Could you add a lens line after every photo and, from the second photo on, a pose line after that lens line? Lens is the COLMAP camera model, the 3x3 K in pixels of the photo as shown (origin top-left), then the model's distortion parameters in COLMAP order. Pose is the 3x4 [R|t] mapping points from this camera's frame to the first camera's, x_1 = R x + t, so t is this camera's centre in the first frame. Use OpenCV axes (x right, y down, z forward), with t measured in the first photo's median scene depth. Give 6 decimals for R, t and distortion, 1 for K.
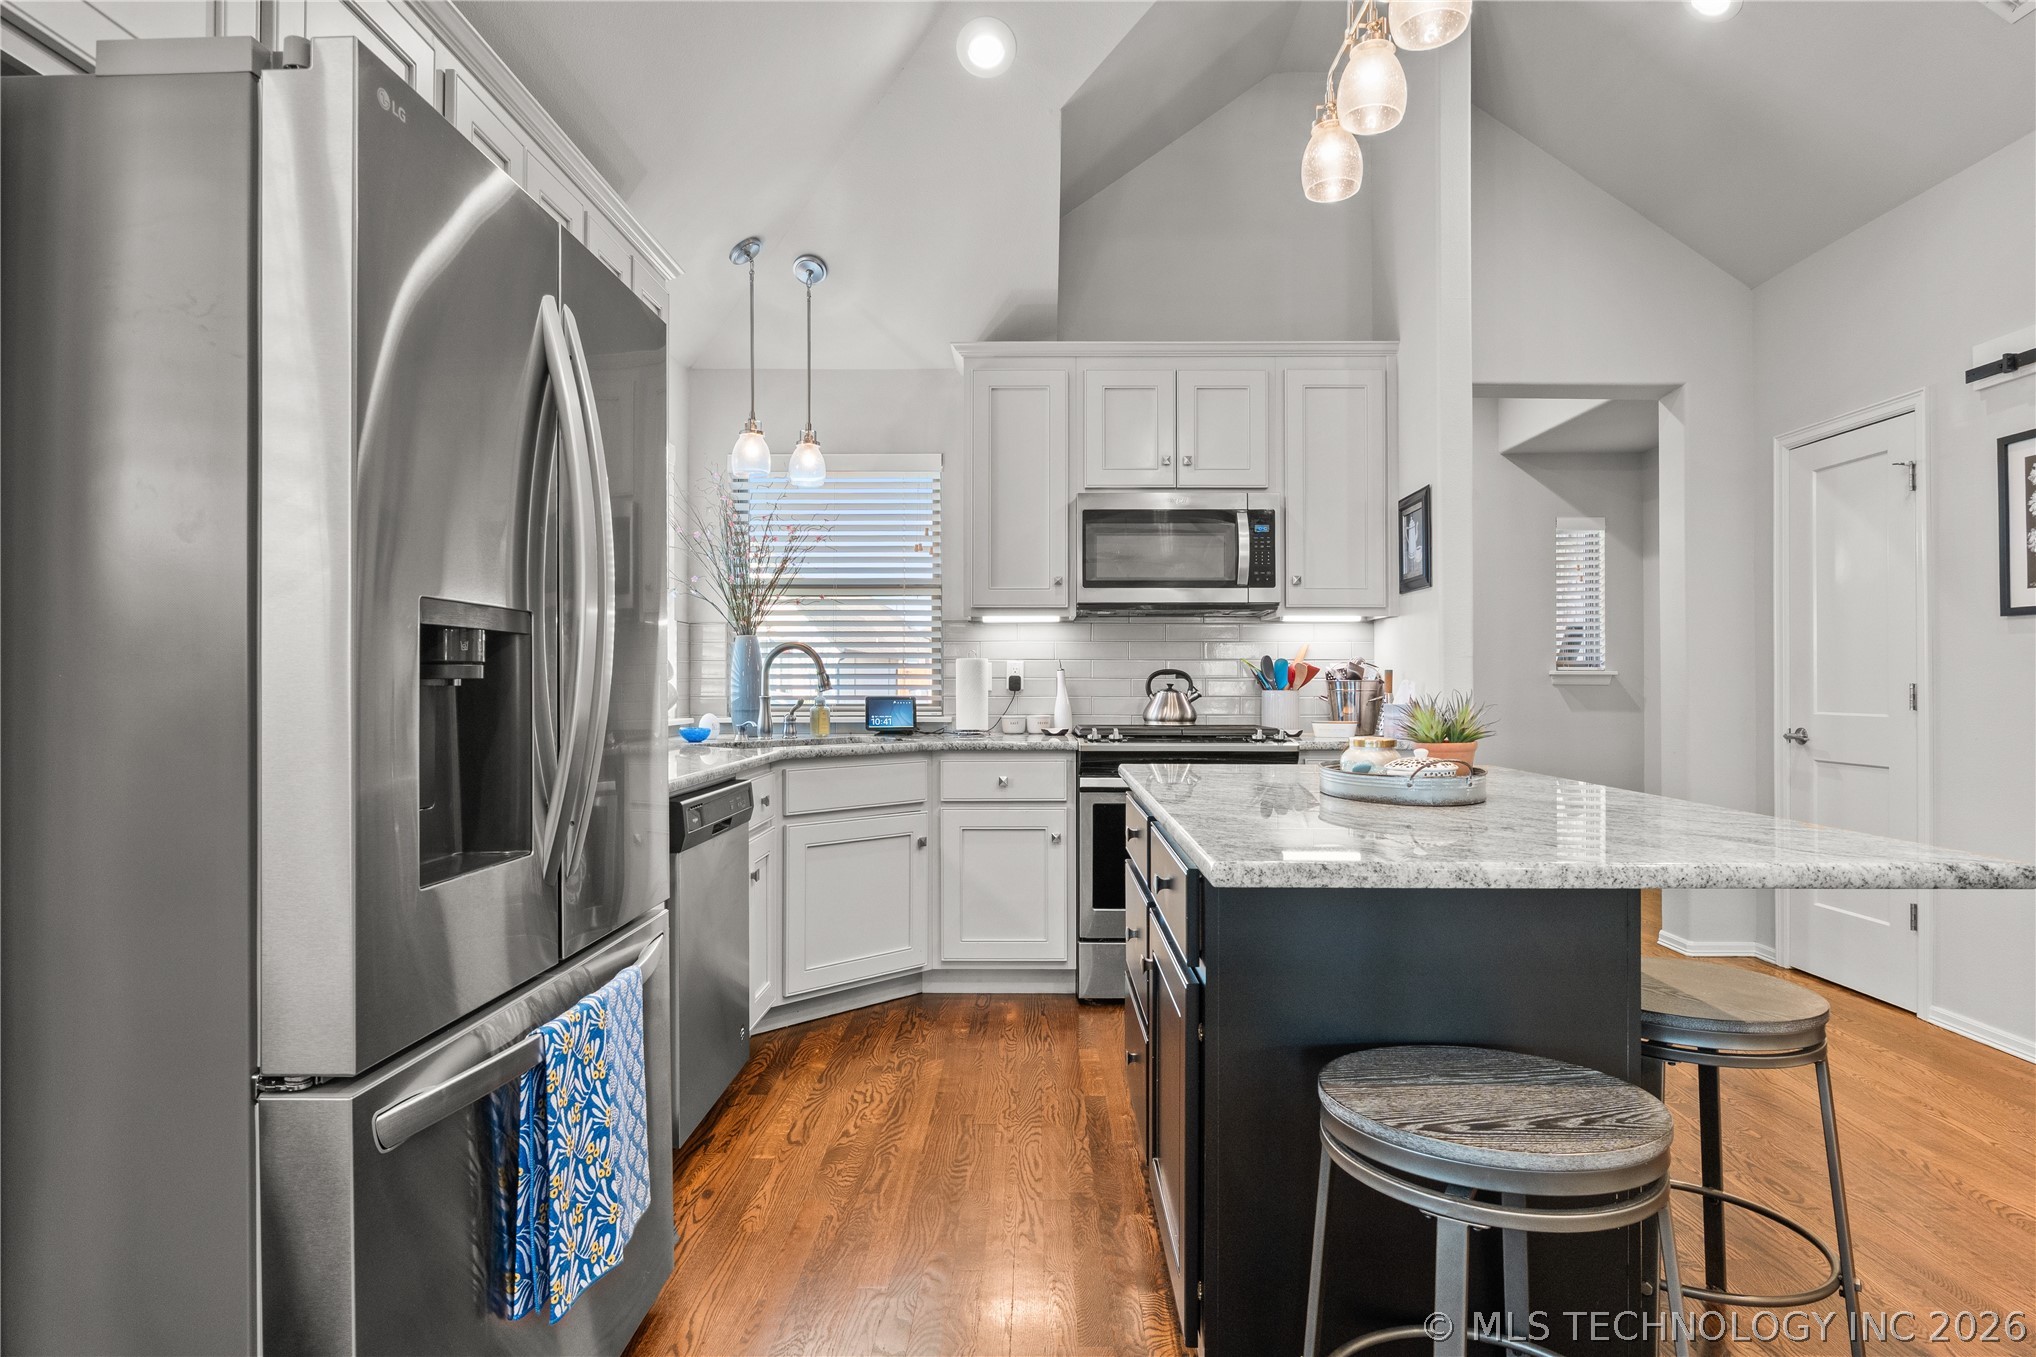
lens RADIAL K [[1091.0, 0, 1023.1], [0, 1091.0, 670.9], [0, 0, 1]] dist [-0.003759, -0.000557]
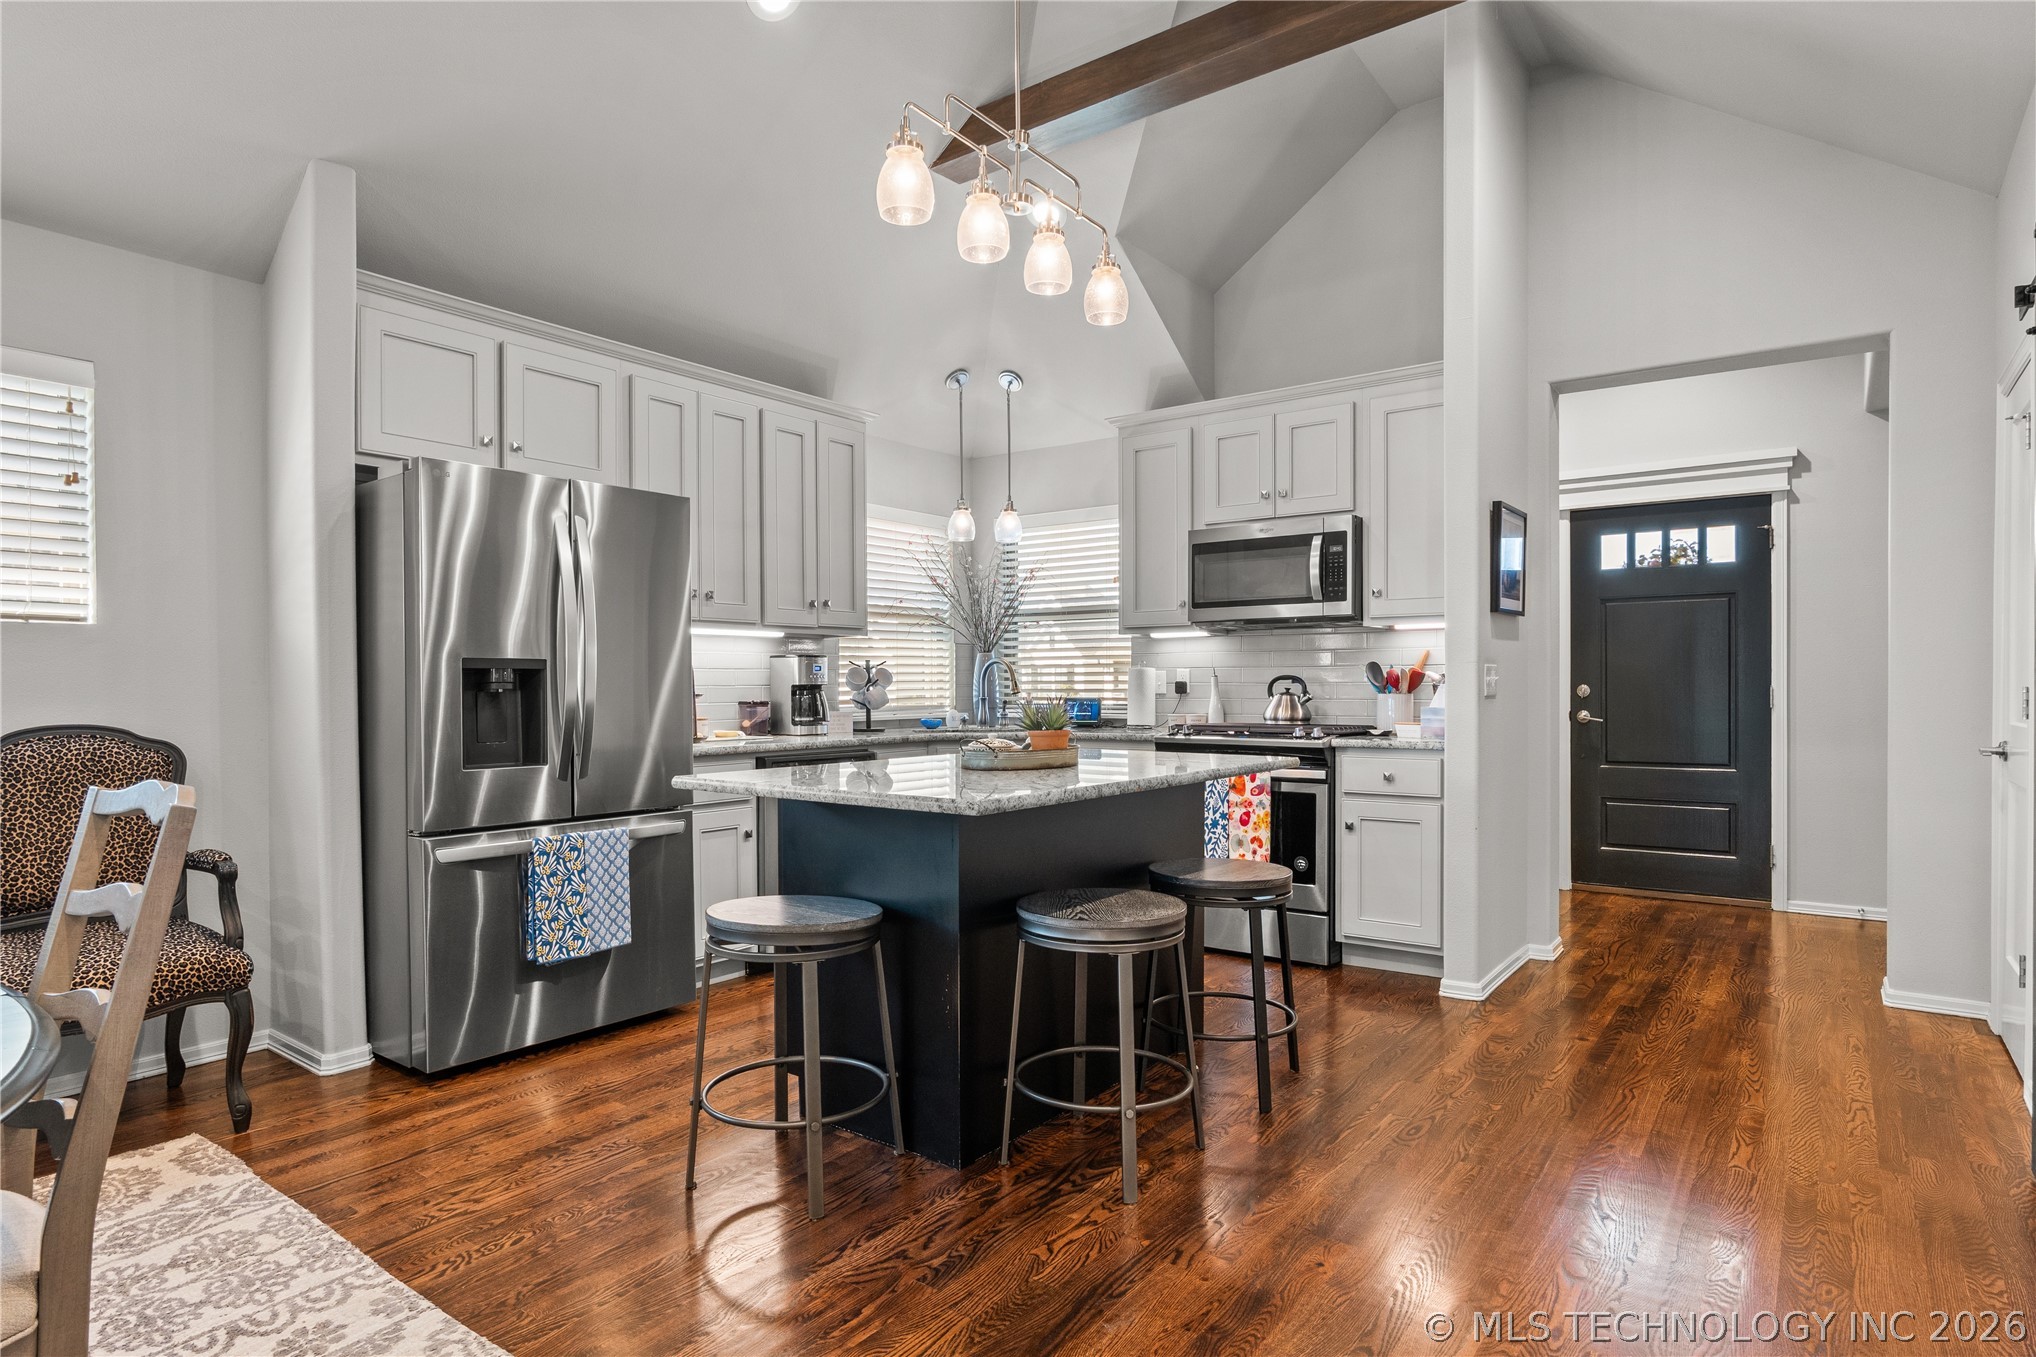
lens RADIAL K [[1095.8, 0, 1023.9], [0, 1095.8, 691.9], [0, 0, 1]] dist [-0.006420, -0.000592]
pose [[0.809664, 0.000420, -0.586894, 0.606134], [0.009703, 0.999853, 0.014103, -0.002877], [0.586814, -0.017113, 0.809541, -0.093960]]
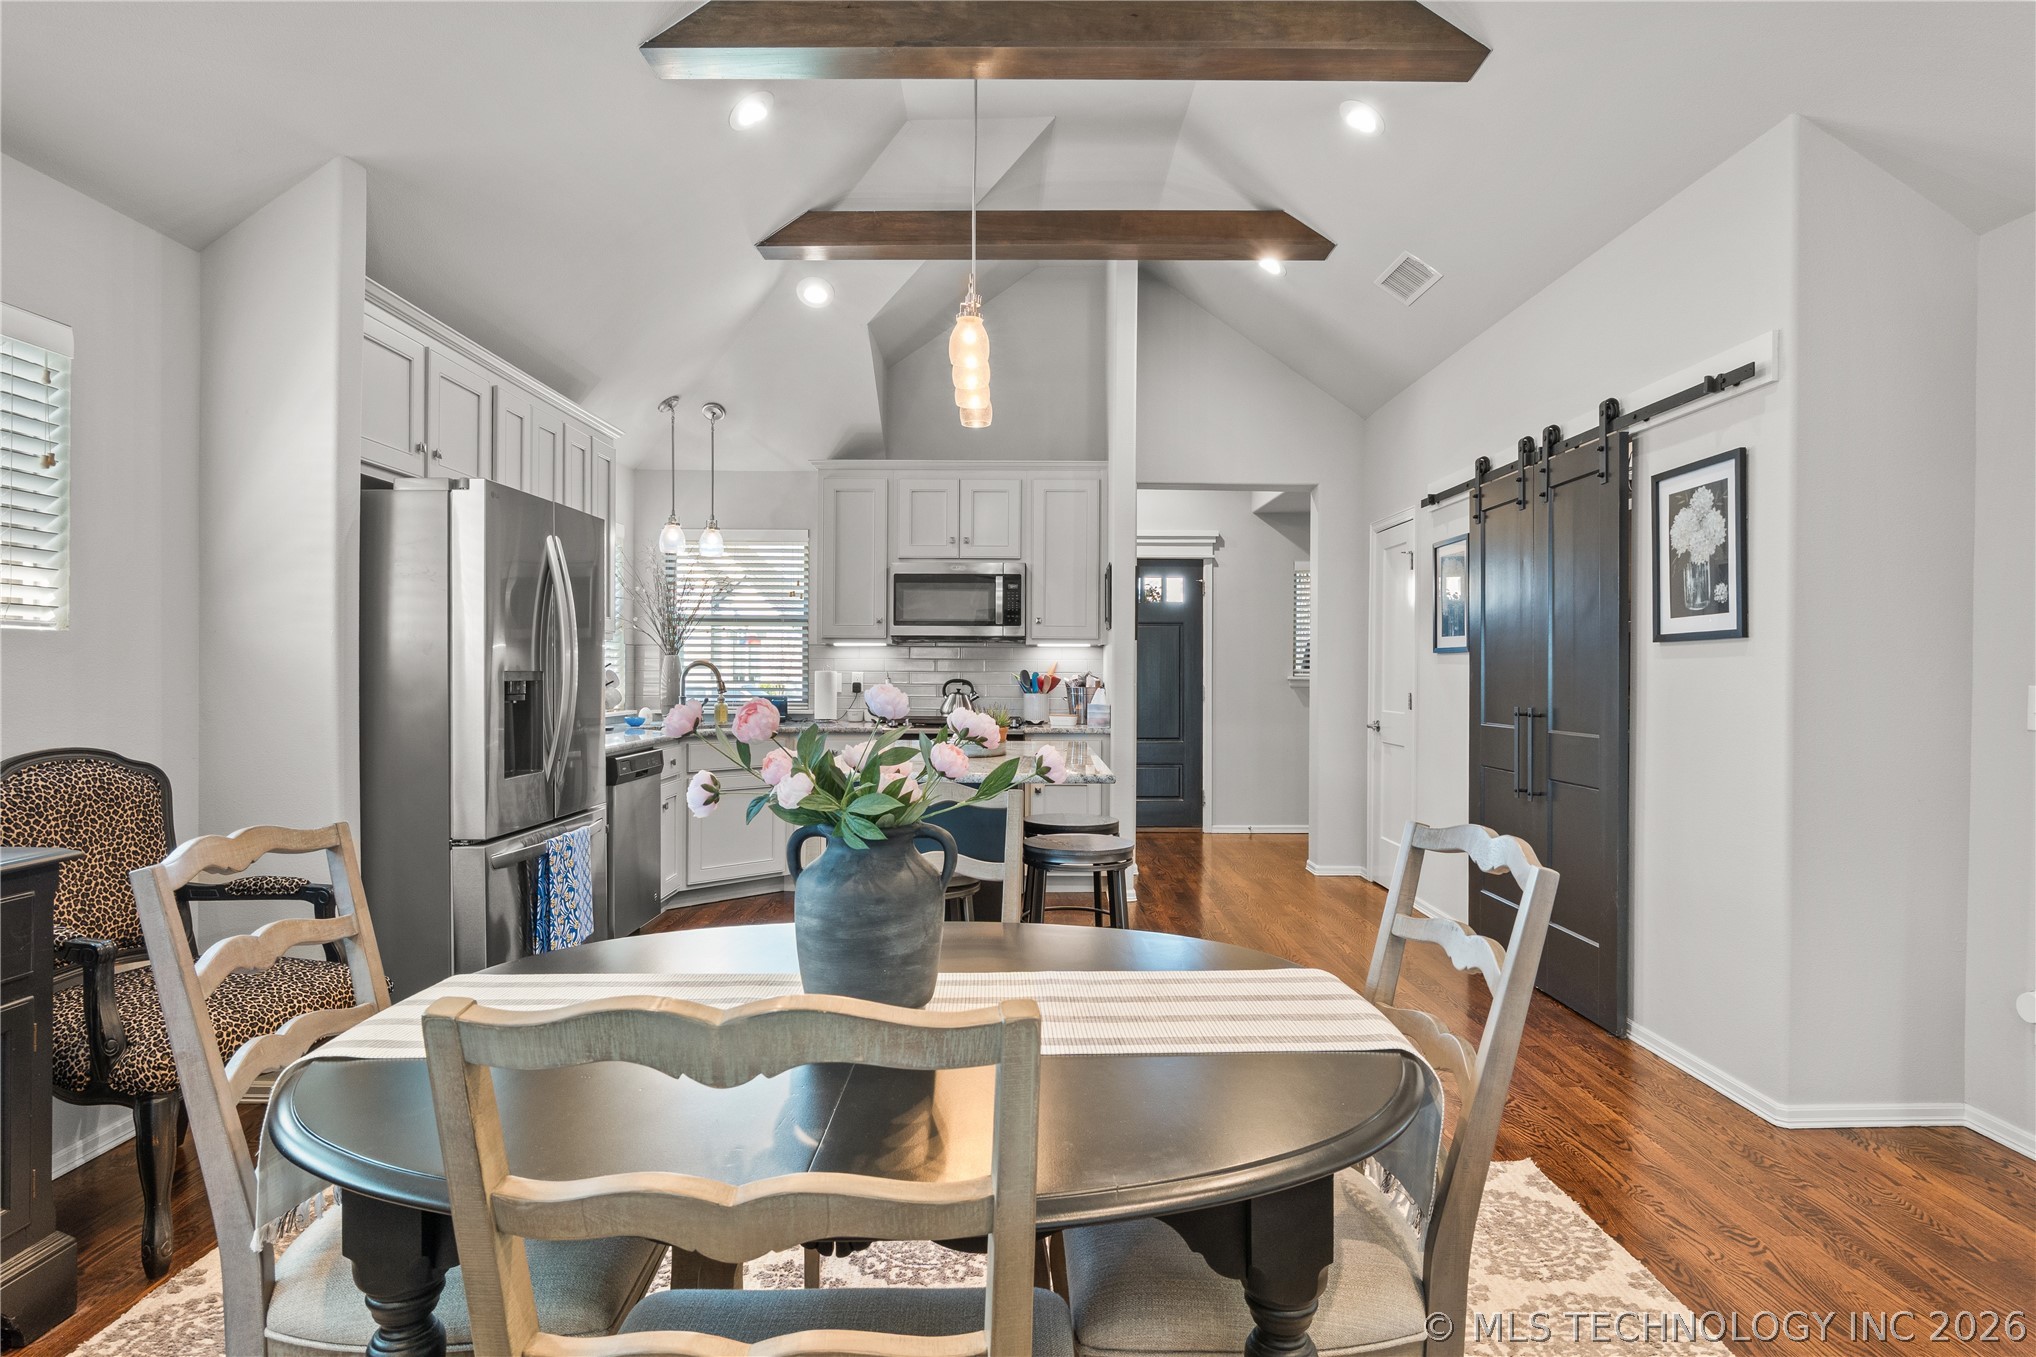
lens RADIAL K [[1101.7, 0, 1006.1], [0, 1101.7, 667.1], [0, 0, 1]] dist [-0.001605, 0.000321]
pose [[0.999989, 0.004370, 0.001904, 0.203395], [-0.004386, 0.999955, 0.008423, -0.031431], [-0.001867, -0.008431, 0.999963, -0.513650]]
